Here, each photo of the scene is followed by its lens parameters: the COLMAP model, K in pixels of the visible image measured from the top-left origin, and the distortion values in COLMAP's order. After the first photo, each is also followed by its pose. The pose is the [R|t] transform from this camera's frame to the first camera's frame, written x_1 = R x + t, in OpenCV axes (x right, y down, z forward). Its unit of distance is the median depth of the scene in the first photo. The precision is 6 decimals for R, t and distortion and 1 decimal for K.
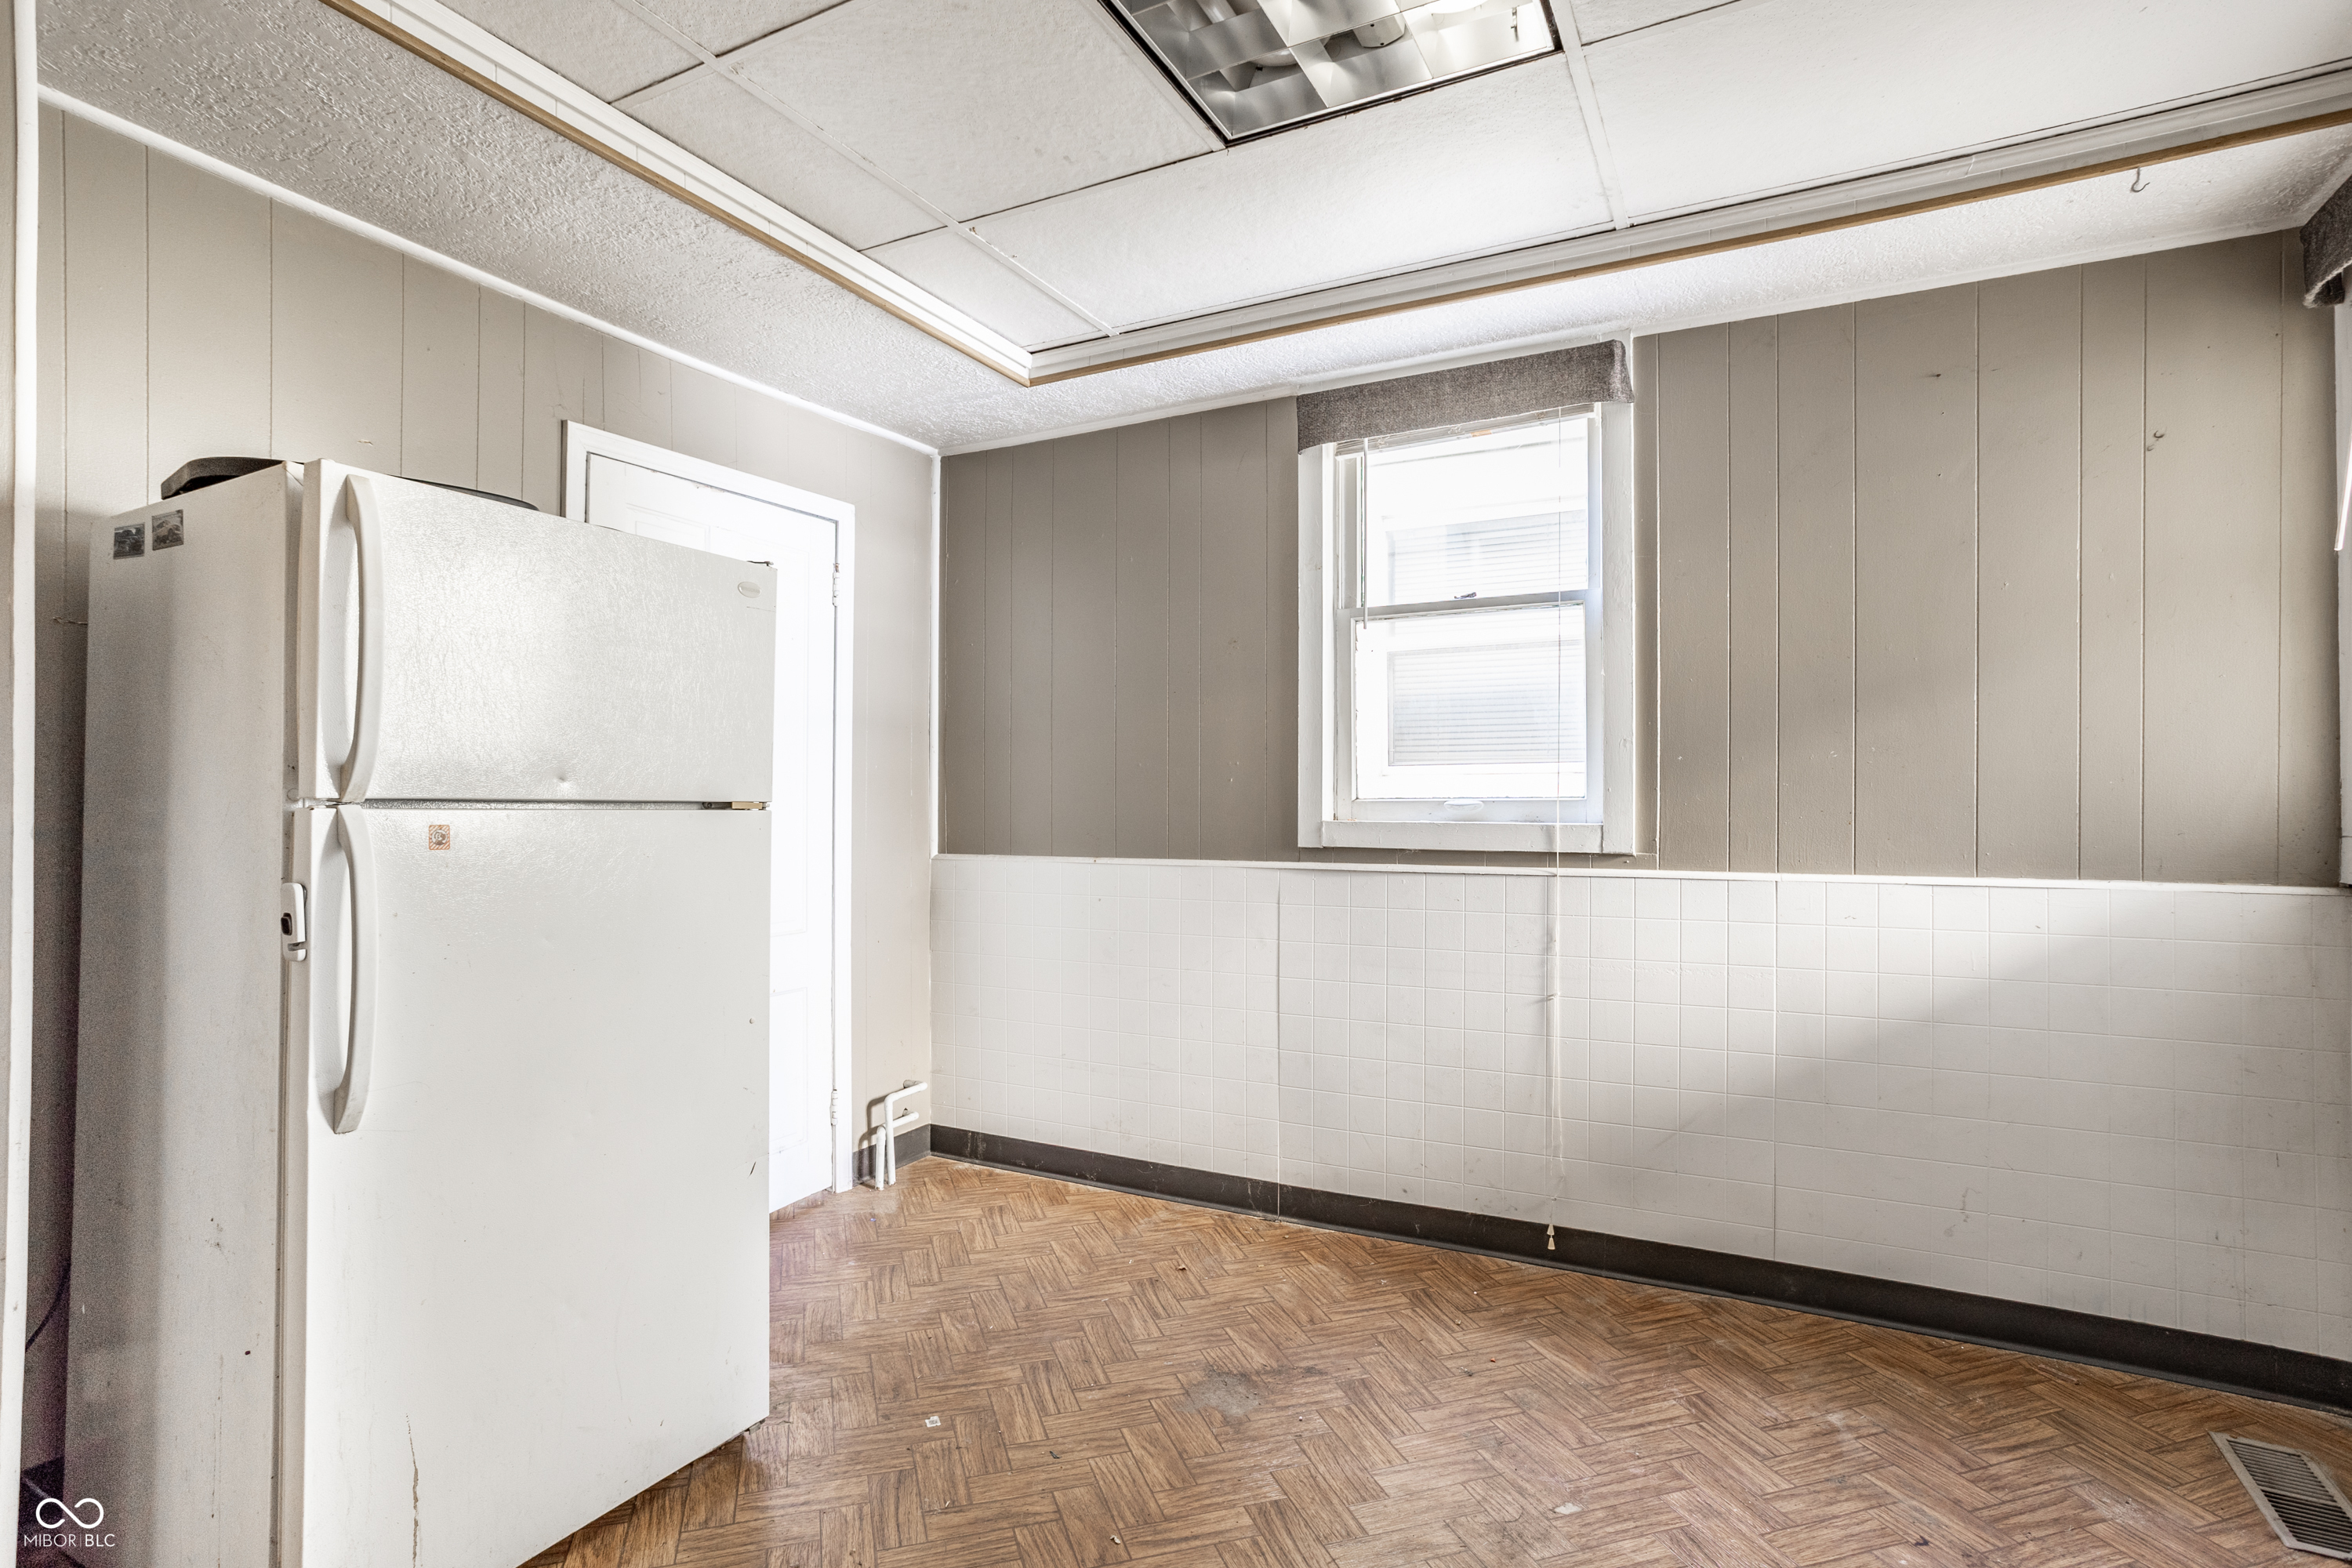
lens RADIAL K [[1131.5, 0, 1151.8], [0, 1131.5, 808.8], [0, 0, 1]] dist [-0.027632, 0.015358]
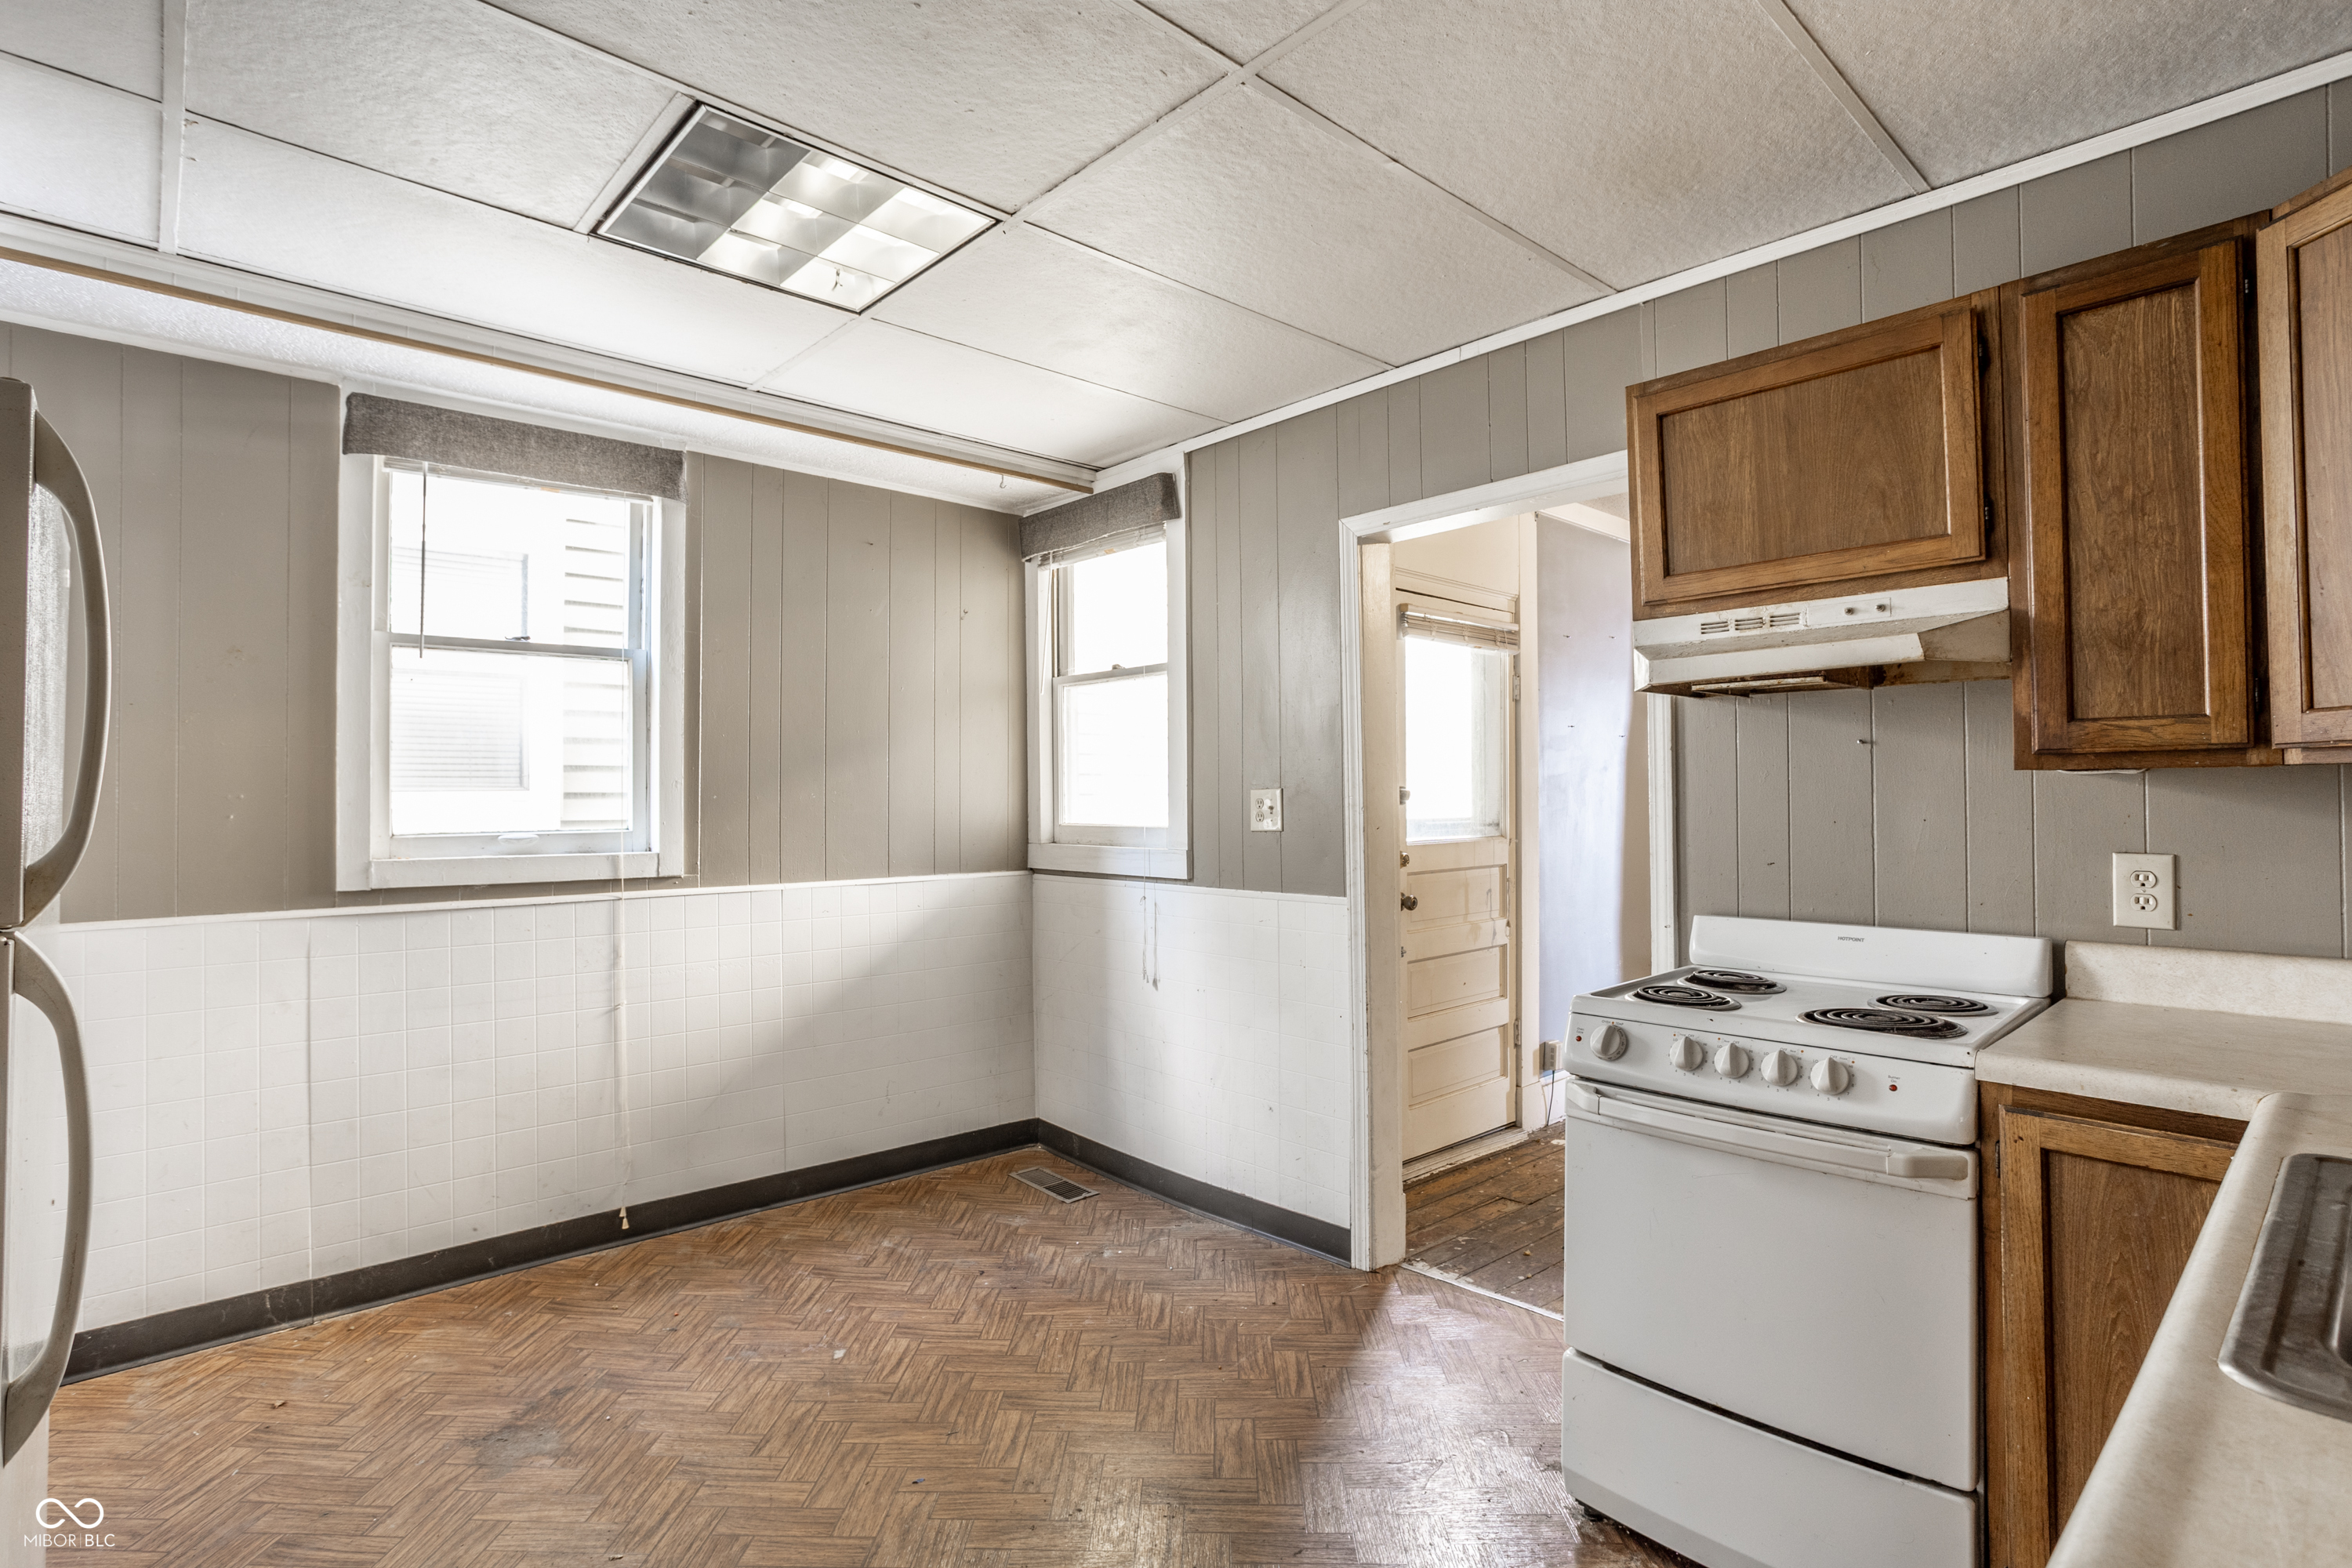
lens RADIAL K [[1169.4, 0, 1175.5], [0, 1169.4, 777.2], [0, 0, 1]] dist [-0.036509, 0.015271]
pose [[0.332739, 0.012761, 0.942933, -0.571295], [0.005641, 0.999864, -0.015522, -0.043254], [-0.943002, 0.010484, 0.332621, 0.082634]]
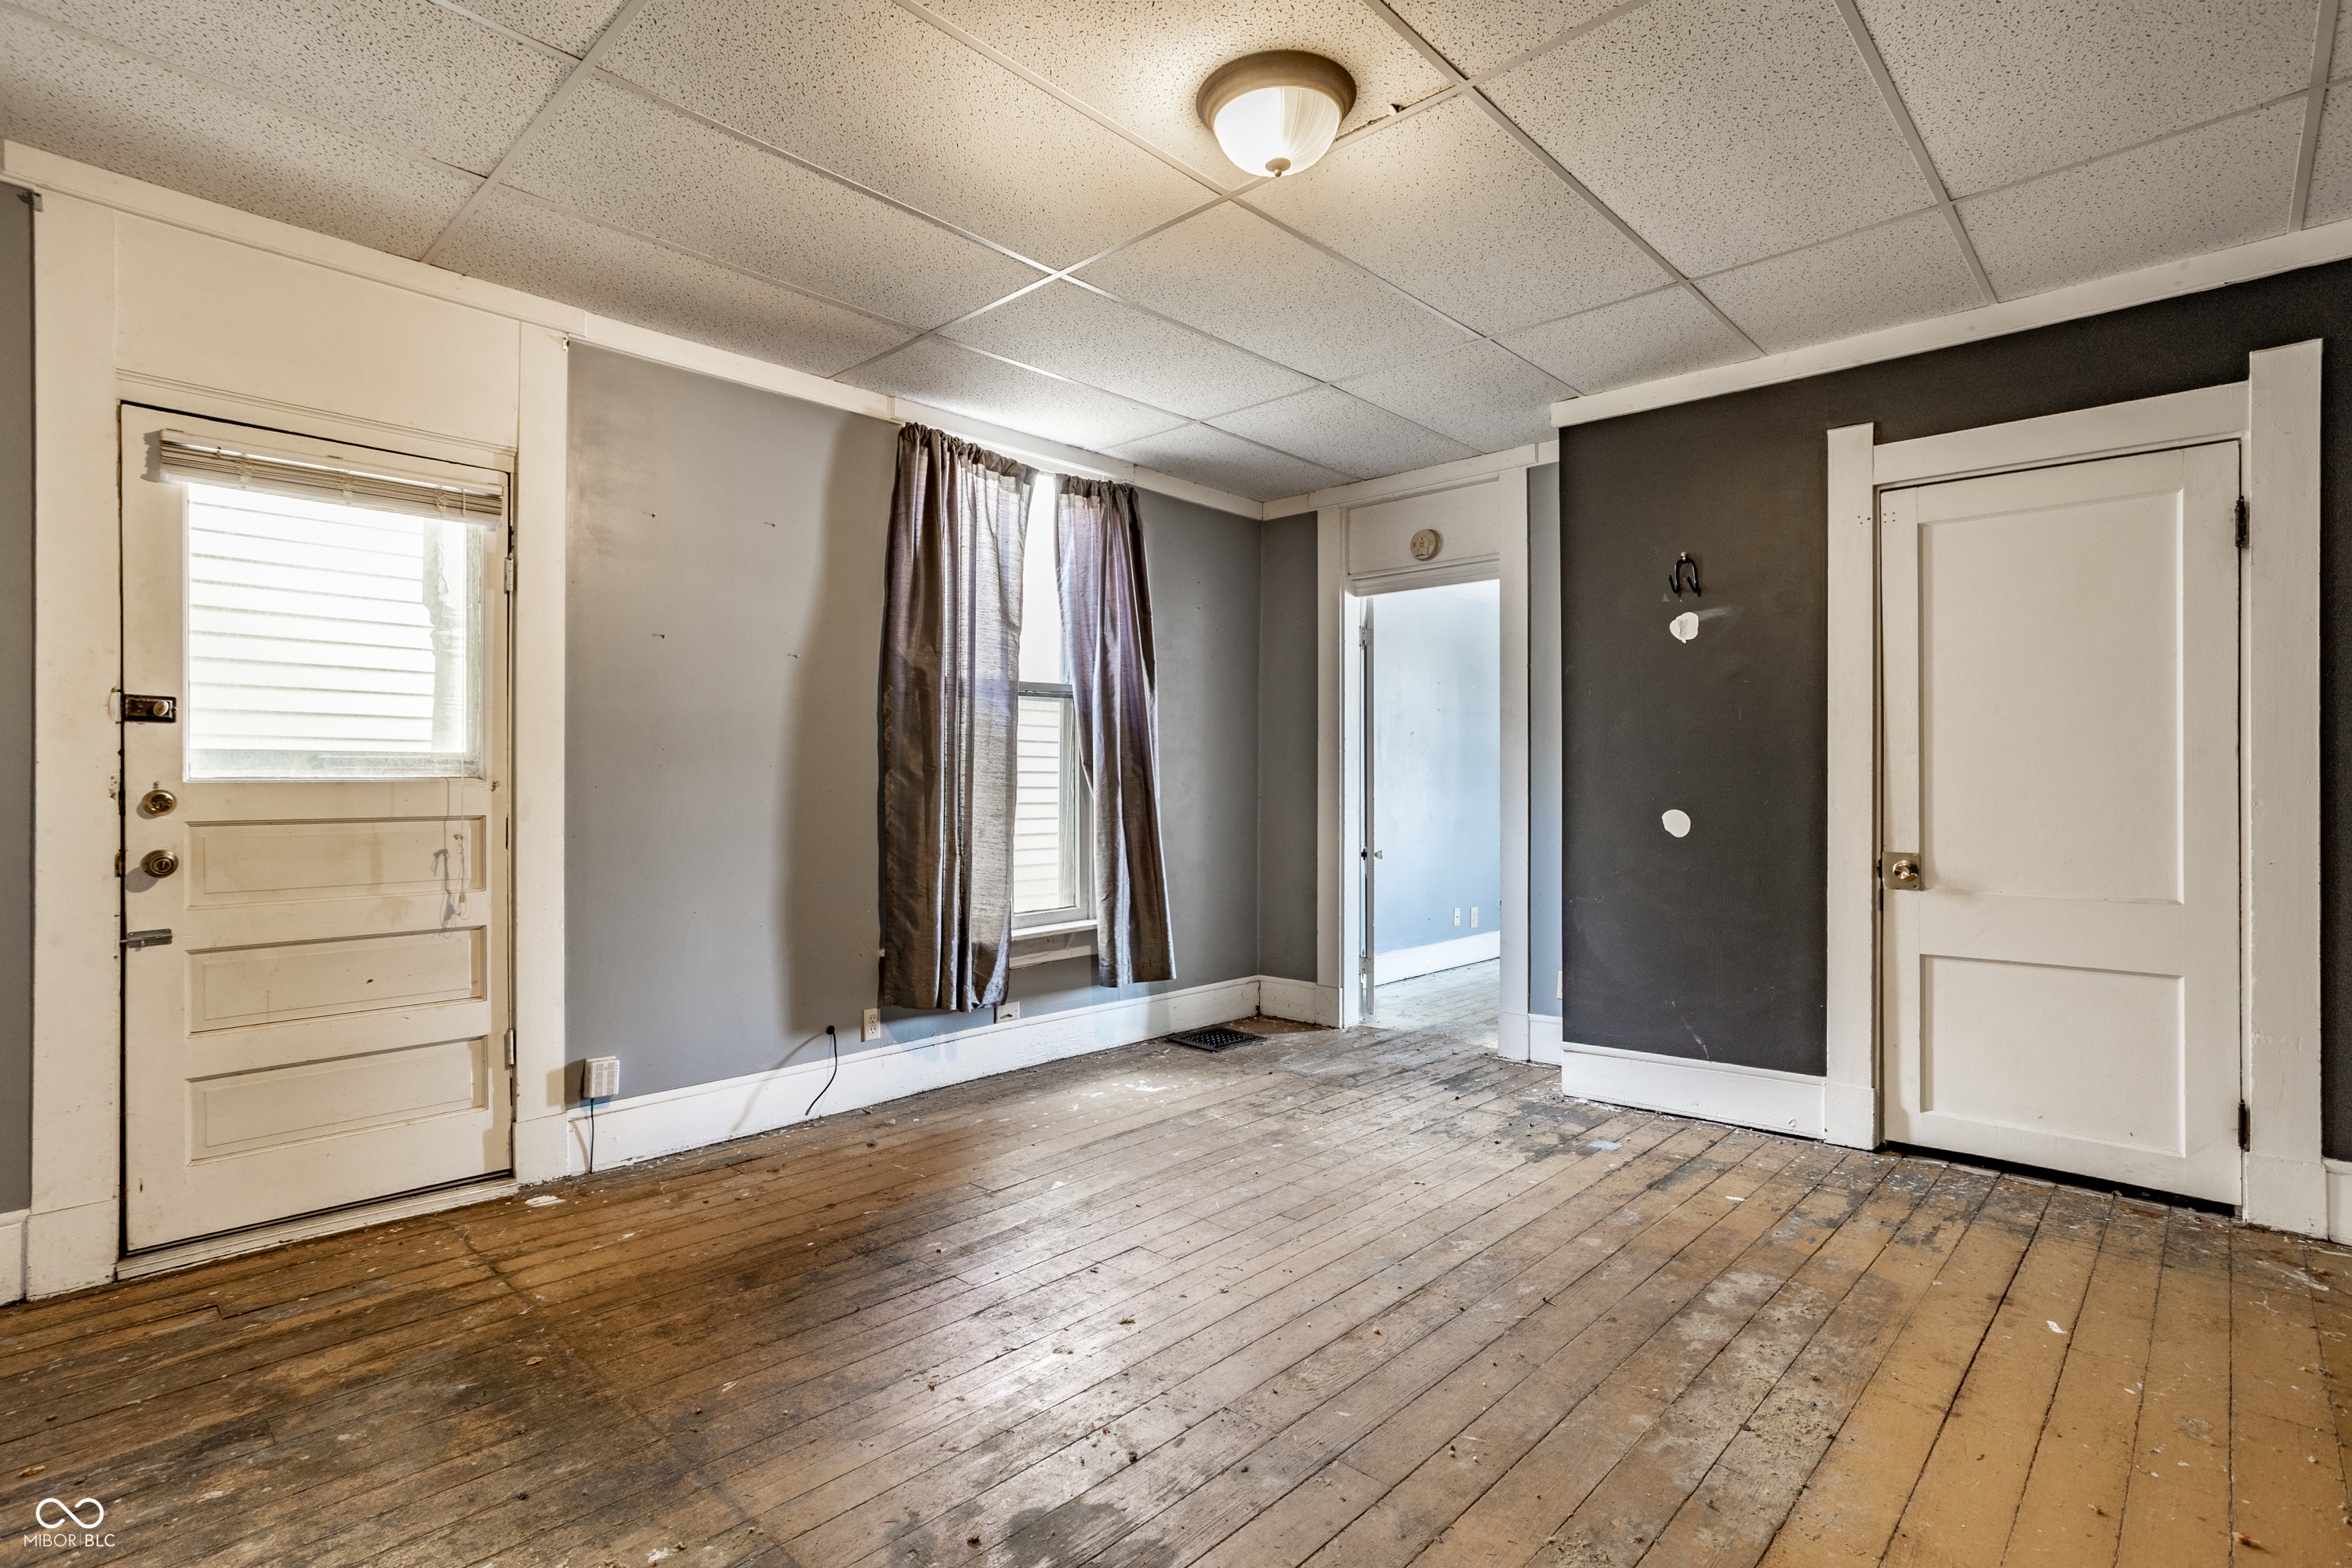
lens RADIAL K [[1131.5, 0, 1190.4], [0, 1131.5, 781.9], [0, 0, 1]] dist [-0.027632, 0.015358]
pose [[0.264126, -0.002912, 0.964484, 0.327605], [0.009140, 0.999958, 0.000516, 0.037568], [-0.964445, 0.008679, 0.264141, -0.930737]]
